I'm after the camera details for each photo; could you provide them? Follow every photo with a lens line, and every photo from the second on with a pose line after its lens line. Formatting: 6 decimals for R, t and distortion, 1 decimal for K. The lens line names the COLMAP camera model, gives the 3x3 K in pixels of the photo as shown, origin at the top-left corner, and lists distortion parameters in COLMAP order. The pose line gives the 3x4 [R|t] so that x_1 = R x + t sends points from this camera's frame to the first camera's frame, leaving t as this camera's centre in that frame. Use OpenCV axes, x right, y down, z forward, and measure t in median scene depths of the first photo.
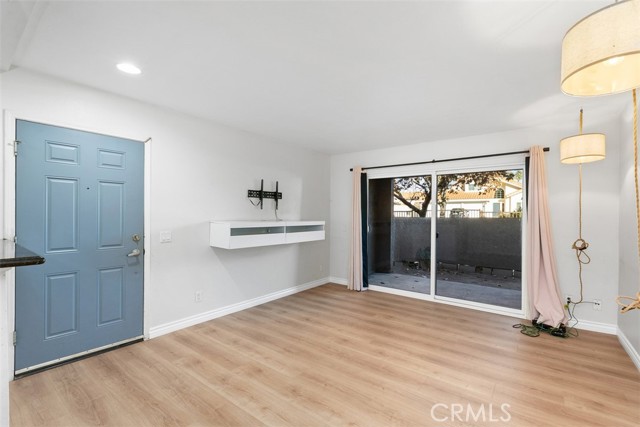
lens RADIAL K [[289.7, 0, 317.9], [0, 289.7, 214.6], [0, 0, 1]] dist [0.001502, 0.000131]
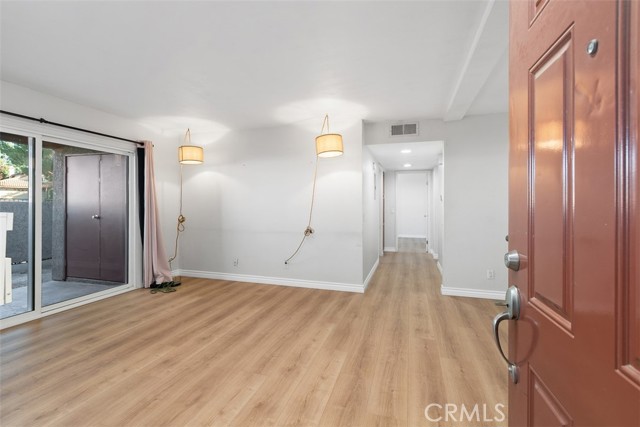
lens RADIAL K [[291.6, 0, 319.4], [0, 291.6, 207.9], [0, 0, 1]] dist [0.002166, 0.000049]
pose [[-0.352099, -0.019386, 0.935762, -0.707704], [-0.007832, 0.999811, 0.017766, 0.015668], [-0.935930, -0.001073, -0.352184, 0.842139]]
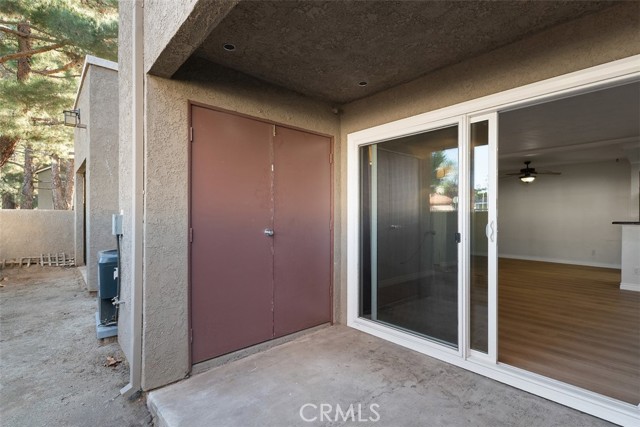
lens RADIAL K [[306.5, 0, 316.9], [0, 306.5, 215.2], [0, 0, 1]] dist [0.001043, -0.000177]
pose [[-0.982644, -0.012489, 0.185082, 0.792827], [-0.012894, 0.999916, -0.000987, 0.048010], [-0.185054, -0.003356, -0.982723, 2.251069]]
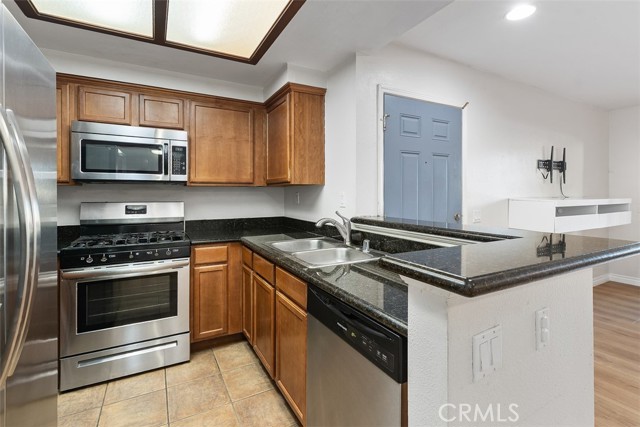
lens RADIAL K [[295.3, 0, 319.2], [0, 295.3, 196.3], [0, 0, 1]] dist [0.002755, 0.000143]
pose [[0.917214, -0.004733, -0.398367, -0.596691], [0.008944, 0.999922, 0.008713, 0.004938], [0.398295, -0.011555, 0.917185, -0.002168]]
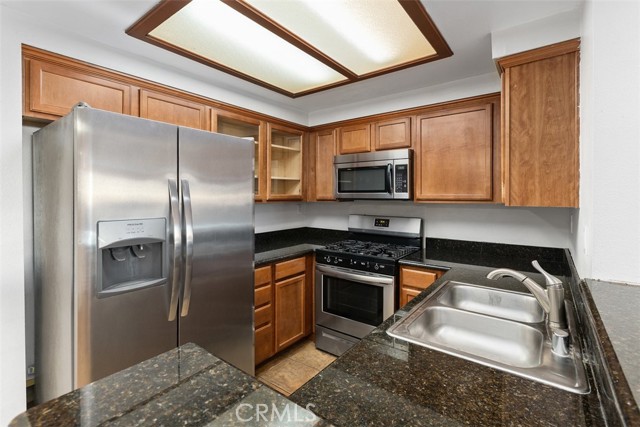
lens RADIAL K [[295.3, 0, 319.2], [0, 295.3, 196.3], [0, 0, 1]] dist [0.002755, 0.000143]
pose [[0.013709, -0.001829, -0.999904, -0.459206], [0.003297, 0.999993, -0.001784, -0.036867], [0.999901, -0.003273, 0.013715, 0.326603]]
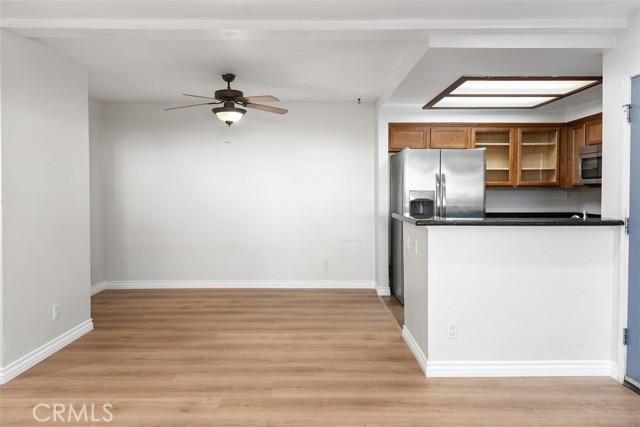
lens RADIAL K [[424.1, 0, 318.4], [0, 424.1, 200.1], [0, 0, 1]] dist [0.003017, -0.000906]
pose [[-0.784522, 0.005134, -0.620080, 0.310096], [-0.005005, 0.999881, 0.014611, 0.006706], [0.620081, 0.014566, -0.784403, 0.998545]]
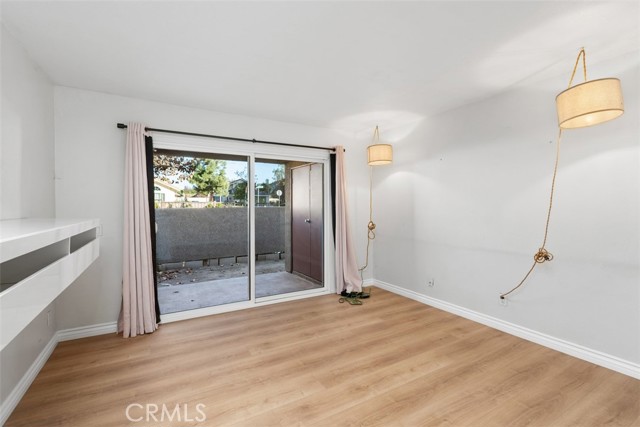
lens RADIAL K [[291.6, 0, 319.4], [0, 291.6, 207.9], [0, 0, 1]] dist [0.002166, 0.000049]
pose [[0.374479, -0.016246, 0.927093, -0.437313], [0.006593, 0.999868, 0.014859, -0.000692], [-0.927212, 0.000548, 0.374536, 0.694988]]
